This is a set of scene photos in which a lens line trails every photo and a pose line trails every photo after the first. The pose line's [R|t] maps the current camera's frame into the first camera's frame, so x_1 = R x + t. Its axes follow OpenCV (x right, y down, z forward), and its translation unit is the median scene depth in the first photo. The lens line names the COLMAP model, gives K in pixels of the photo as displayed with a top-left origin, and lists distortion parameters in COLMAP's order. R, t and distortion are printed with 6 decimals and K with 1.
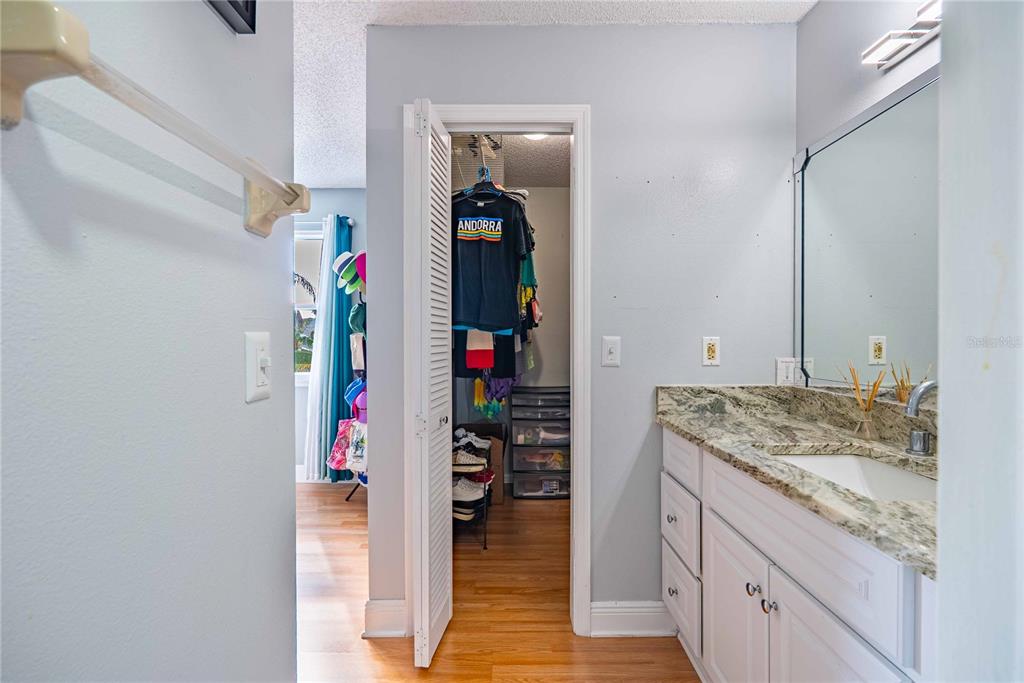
lens RADIAL K [[448.1, 0, 503.4], [0, 448.1, 340.4], [0, 0, 1]] dist [-0.006960, 0.001035]
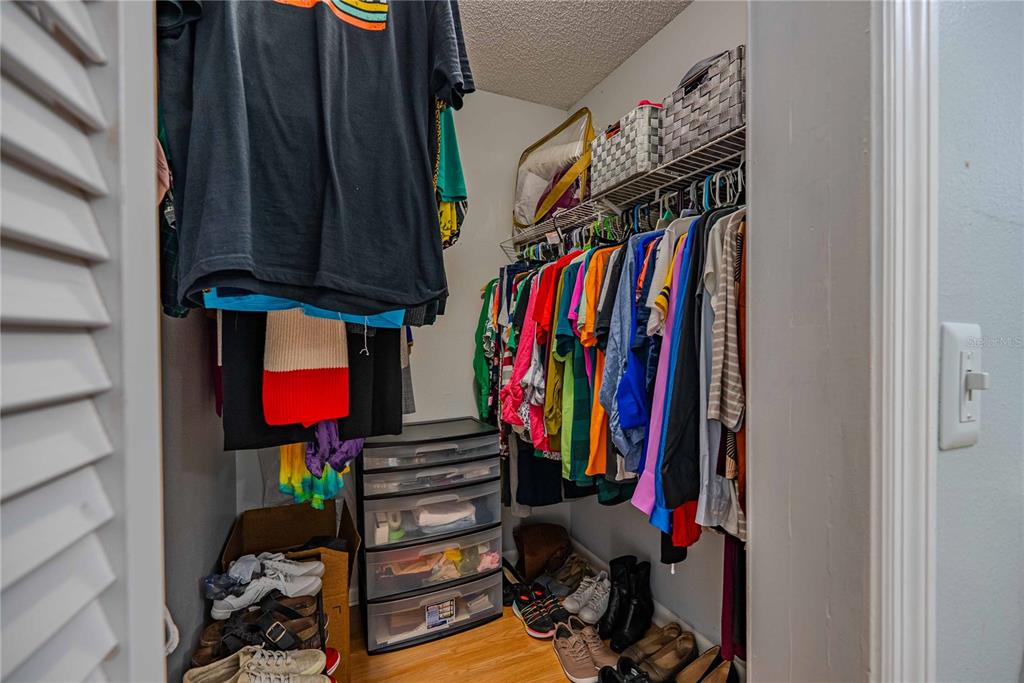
lens RADIAL K [[448.1, 0, 509.6], [0, 448.1, 339.9], [0, 0, 1]] dist [-0.006960, 0.001035]
pose [[0.904634, -0.006294, 0.426143, -0.047422], [0.006018, 0.999980, 0.001993, -0.001767], [-0.426147, 0.000762, 0.904654, 0.502243]]
